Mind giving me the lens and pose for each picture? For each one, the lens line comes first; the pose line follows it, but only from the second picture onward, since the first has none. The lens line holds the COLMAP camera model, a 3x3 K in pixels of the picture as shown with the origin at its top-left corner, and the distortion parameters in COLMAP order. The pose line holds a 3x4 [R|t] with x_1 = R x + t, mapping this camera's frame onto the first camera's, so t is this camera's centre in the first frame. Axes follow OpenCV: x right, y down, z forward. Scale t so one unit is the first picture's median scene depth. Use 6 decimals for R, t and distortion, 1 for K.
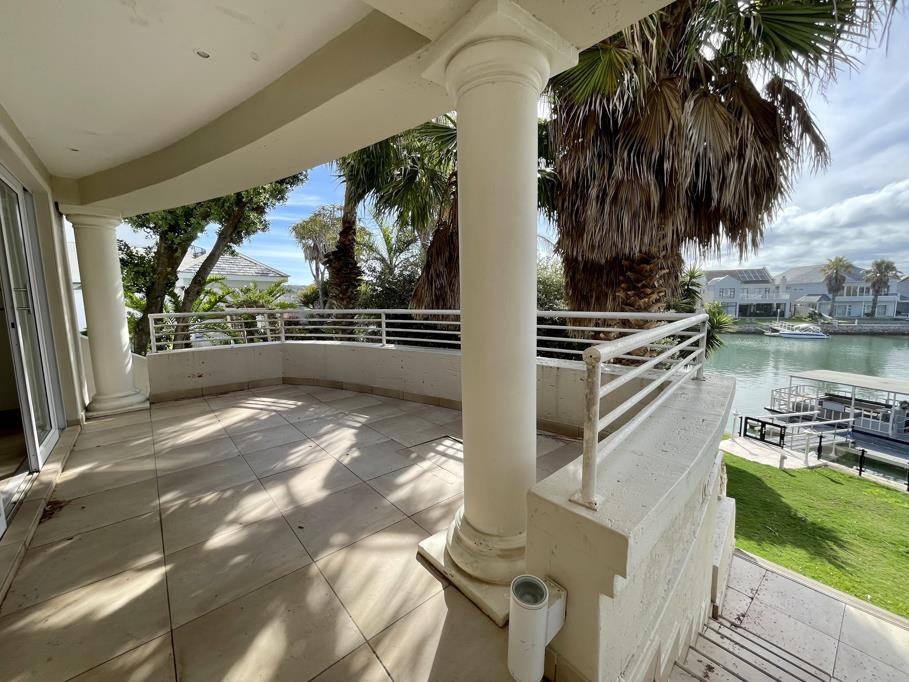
lens RADIAL K [[361.8, 0, 456.3], [0, 361.8, 341.2], [0, 0, 1]] dist [-0.000702, -0.000579]
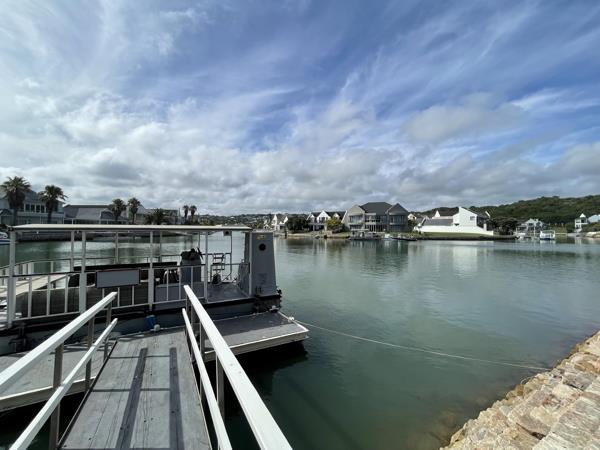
lens RADIAL K [[246.1, 0, 303.0], [0, 246.1, 224.5], [0, 0, 1]] dist [-0.000378, -0.000170]
pose [[-0.118287, 0.036848, 0.992296, 0.221257], [0.102364, 0.994440, -0.024726, 0.045074], [-0.987689, 0.098651, -0.121401, 0.267753]]
